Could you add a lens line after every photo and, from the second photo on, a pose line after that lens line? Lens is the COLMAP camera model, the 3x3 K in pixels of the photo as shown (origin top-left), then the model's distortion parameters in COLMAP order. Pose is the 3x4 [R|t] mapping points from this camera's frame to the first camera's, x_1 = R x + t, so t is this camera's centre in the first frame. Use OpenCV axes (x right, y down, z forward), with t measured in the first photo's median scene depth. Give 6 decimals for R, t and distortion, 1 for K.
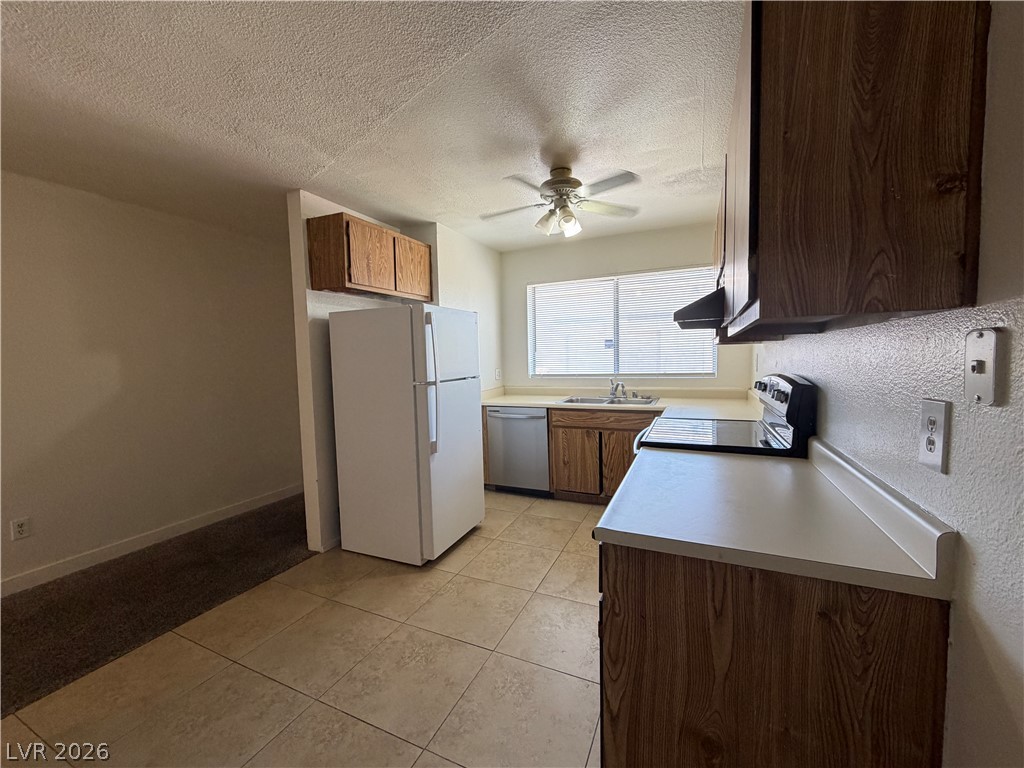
lens RADIAL K [[408.5, 0, 515.3], [0, 408.5, 381.5], [0, 0, 1]] dist [0.003884, 0.000317]
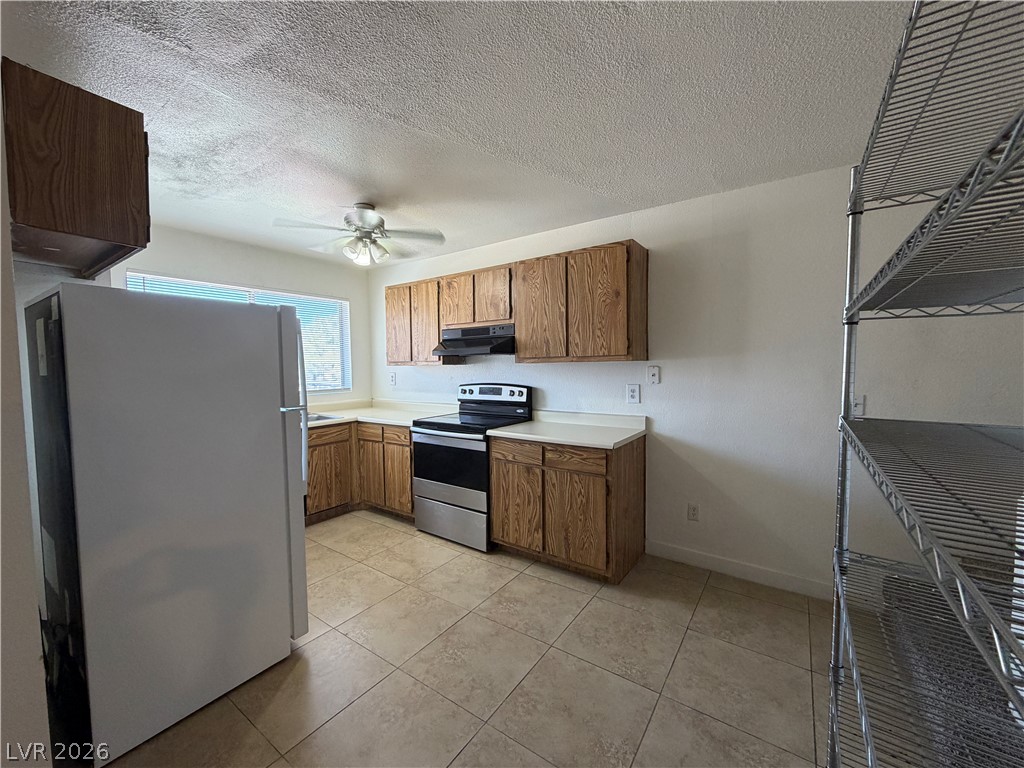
lens RADIAL K [[408.5, 0, 511.1], [0, 408.5, 386.4], [0, 0, 1]] dist [0.003884, 0.000317]
pose [[0.182504, -0.033002, 0.982651, -1.301994], [0.068812, 0.997415, 0.020718, -0.033839], [-0.980794, 0.063837, 0.184303, 0.659495]]
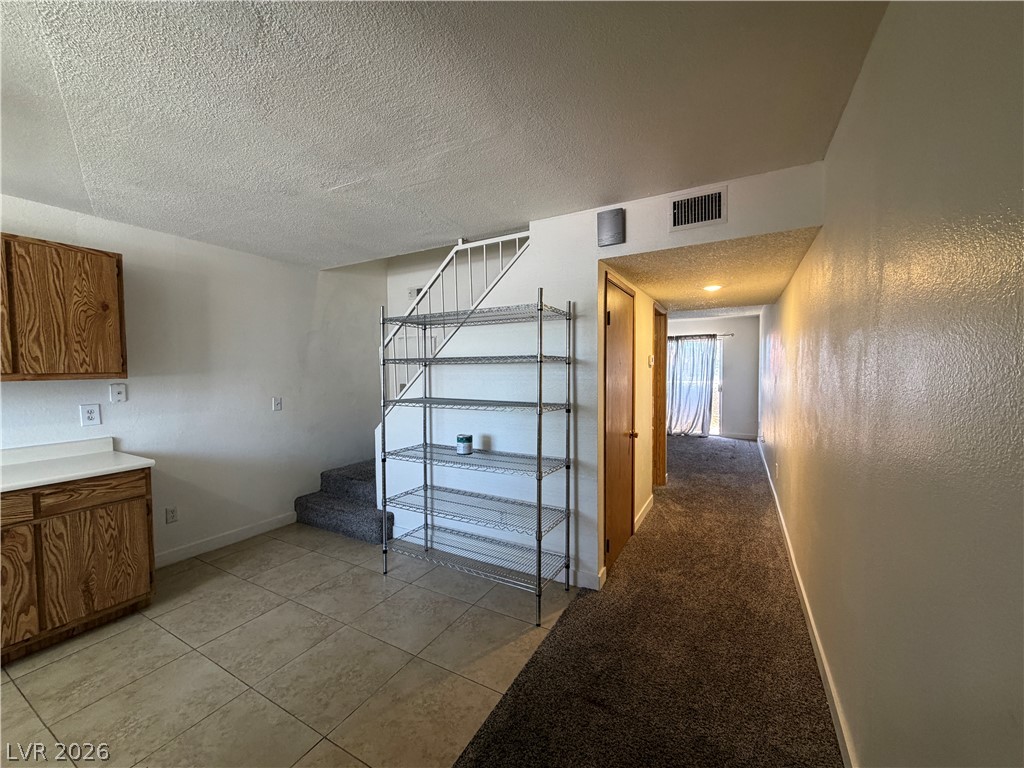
lens RADIAL K [[408.5, 0, 510.0], [0, 408.5, 385.9], [0, 0, 1]] dist [0.003884, 0.000317]
pose [[-0.996030, 0.023563, 0.085842, -1.231408], [0.032384, 0.994168, 0.102862, -0.147171], [-0.082918, 0.105234, -0.990985, 1.848369]]
